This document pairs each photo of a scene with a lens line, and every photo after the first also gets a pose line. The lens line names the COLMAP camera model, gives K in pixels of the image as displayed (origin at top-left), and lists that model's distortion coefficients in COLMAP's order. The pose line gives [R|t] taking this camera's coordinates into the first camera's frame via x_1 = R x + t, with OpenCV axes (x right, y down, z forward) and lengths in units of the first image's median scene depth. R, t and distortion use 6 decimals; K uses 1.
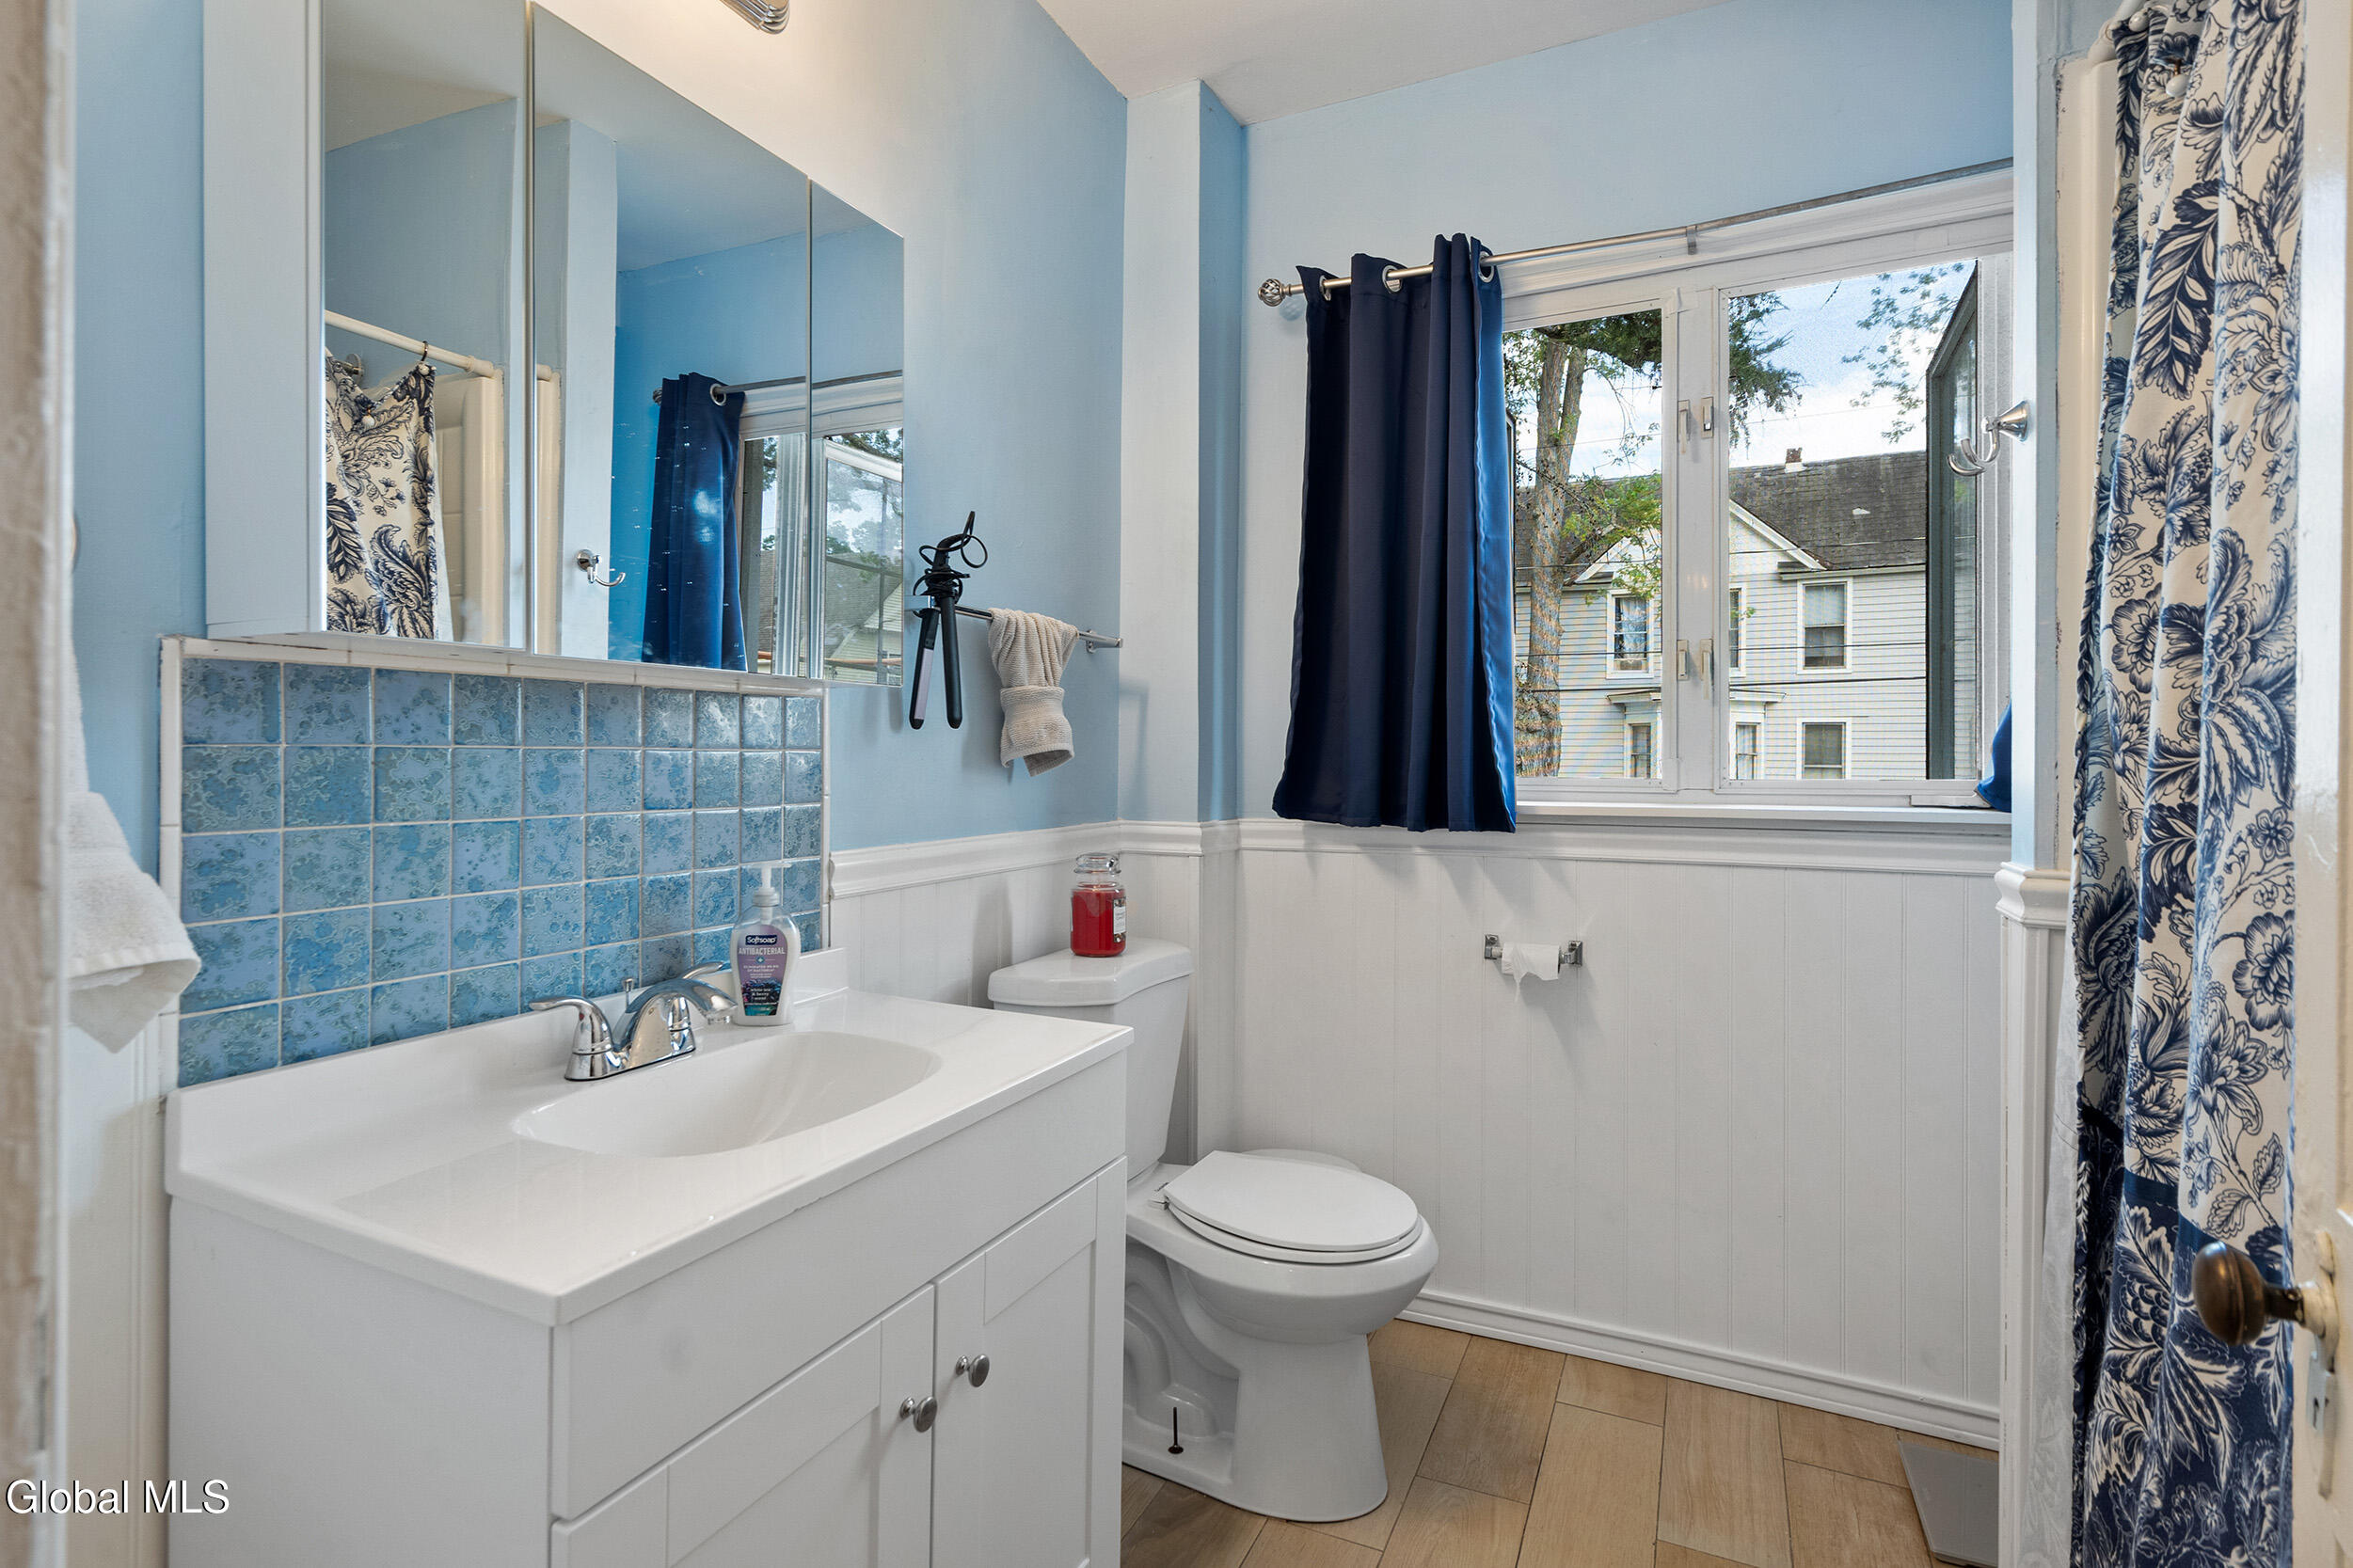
lens RADIAL K [[1136.7, 0, 1171.7], [0, 1136.7, 769.2], [0, 0, 1]] dist [-0.002593, 0.000137]
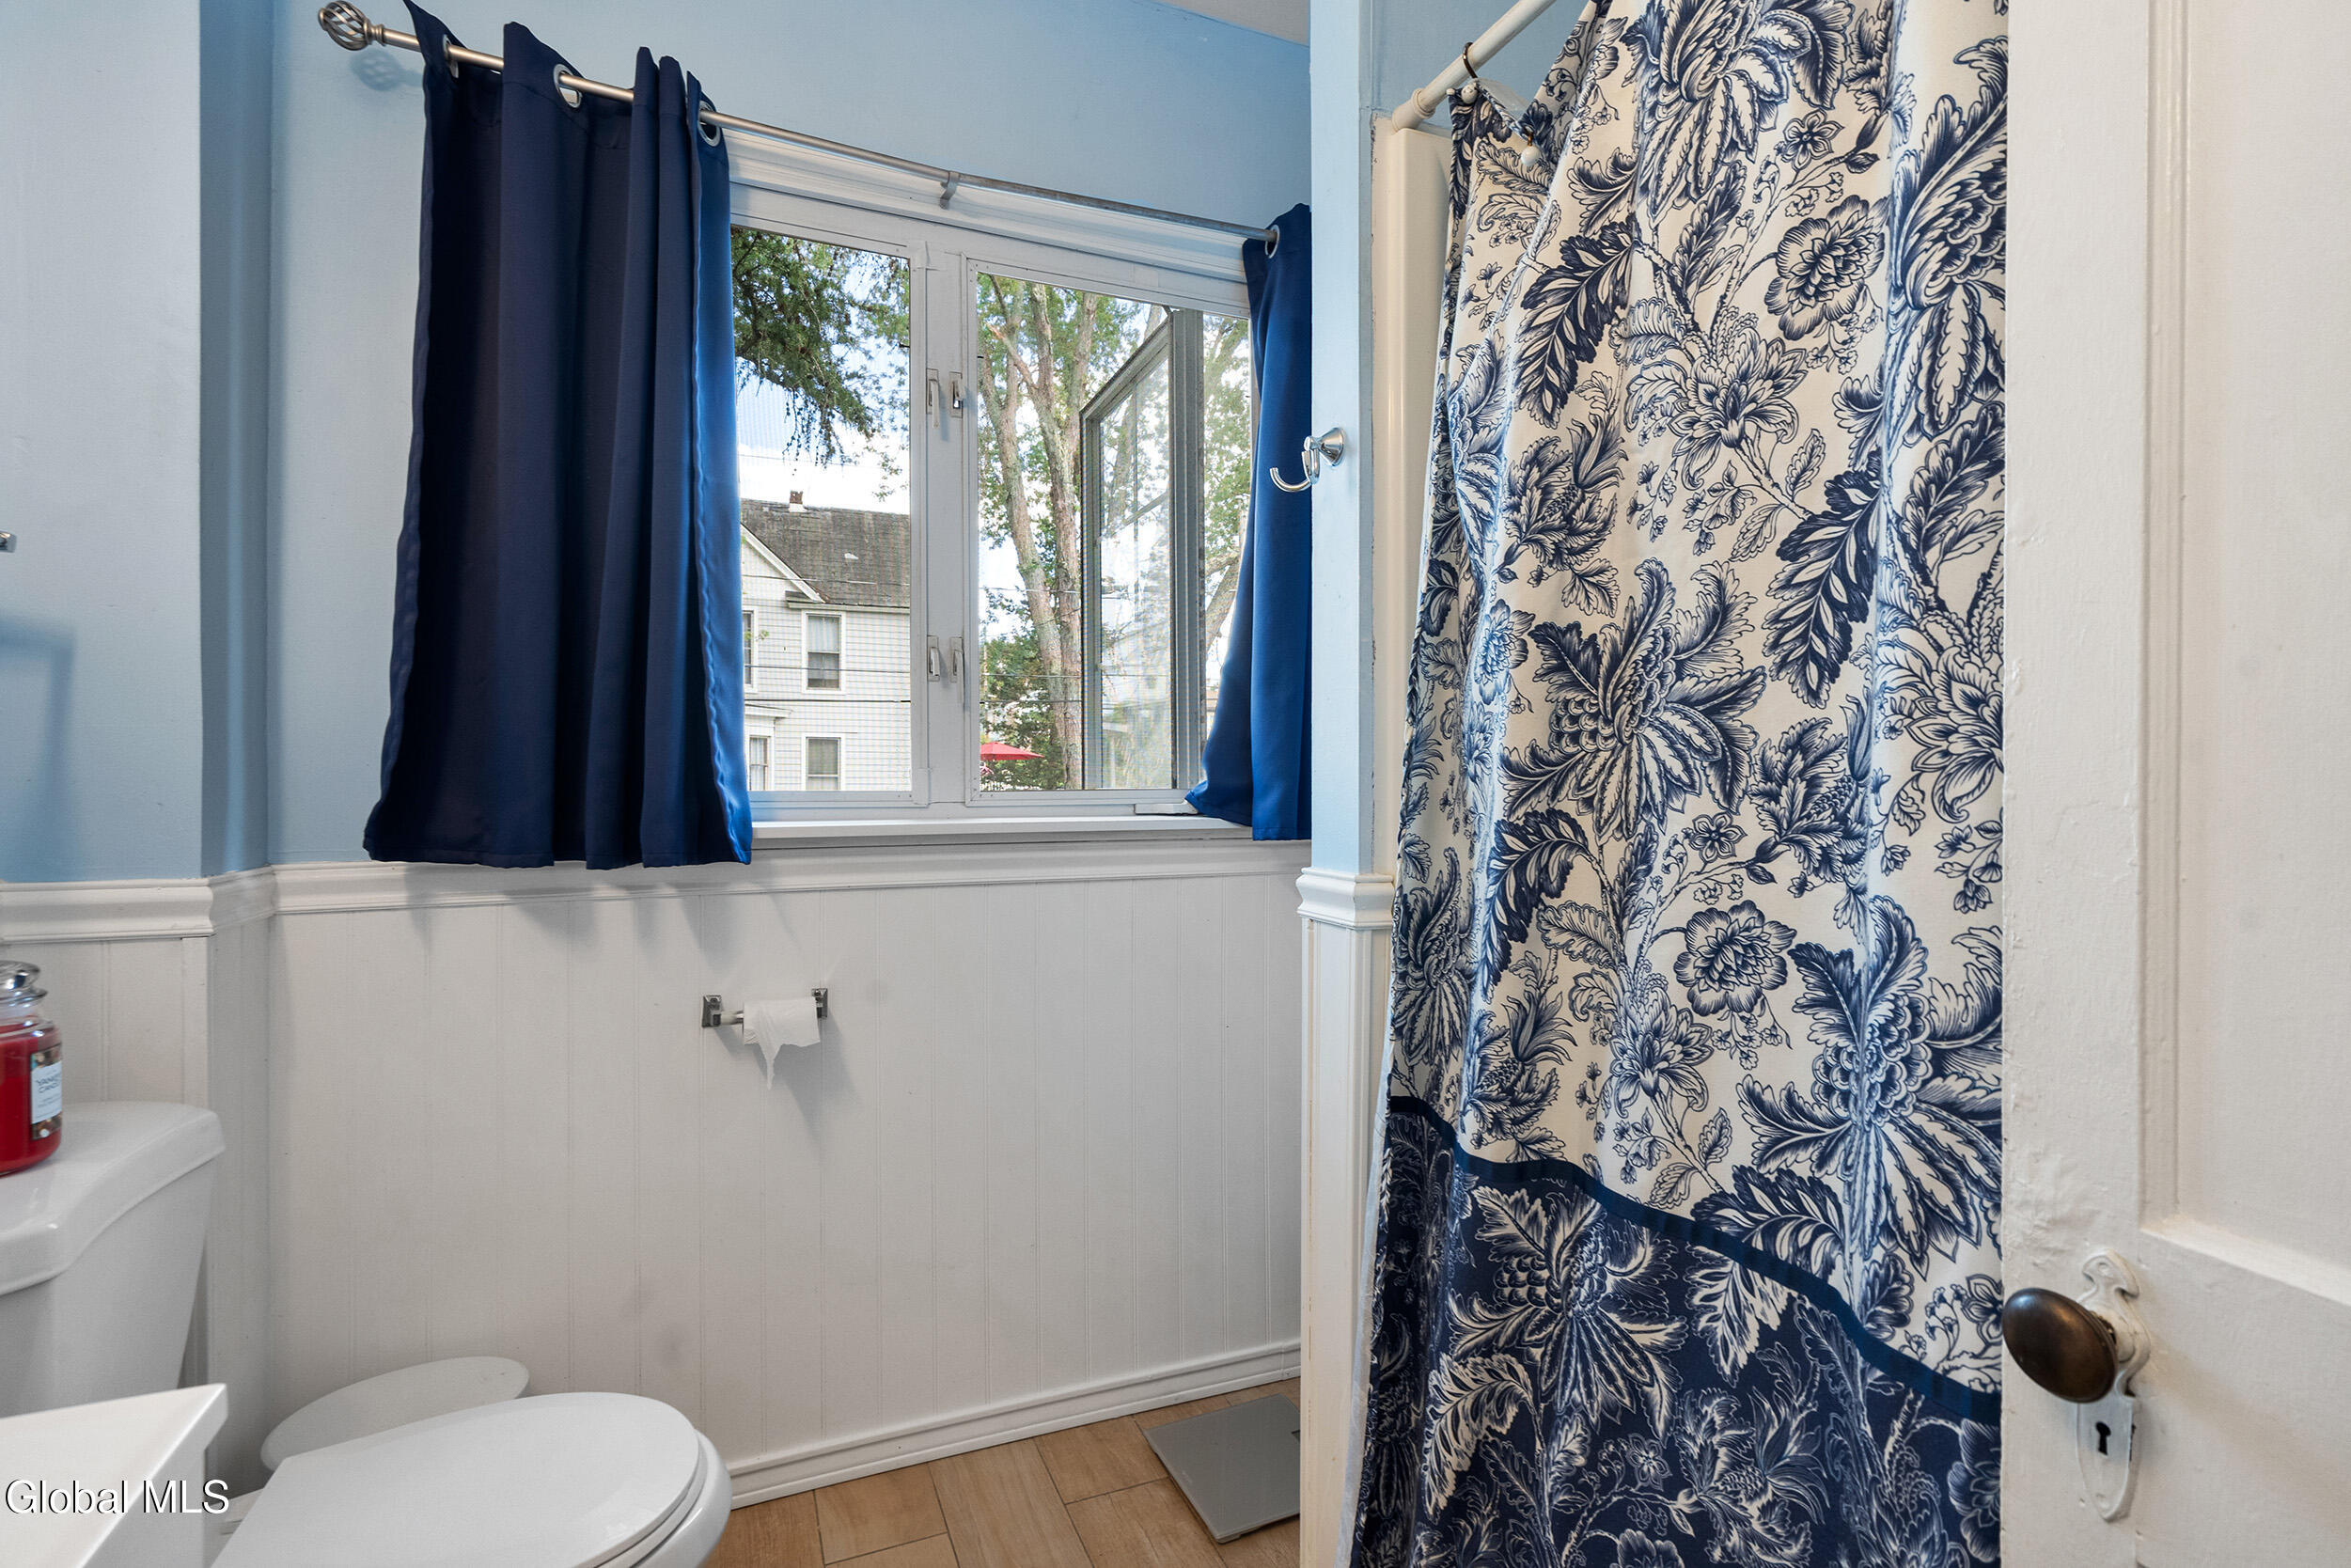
lens RADIAL K [[1084.5, 0, 1180.7], [0, 1084.5, 787.6], [0, 0, 1]] dist [-0.001838, 0.002396]
pose [[0.660356, -0.012414, 0.750850, -0.150739], [0.006838, 0.999921, 0.010518, -0.004656], [-0.750922, -0.001812, 0.660389, 0.637854]]
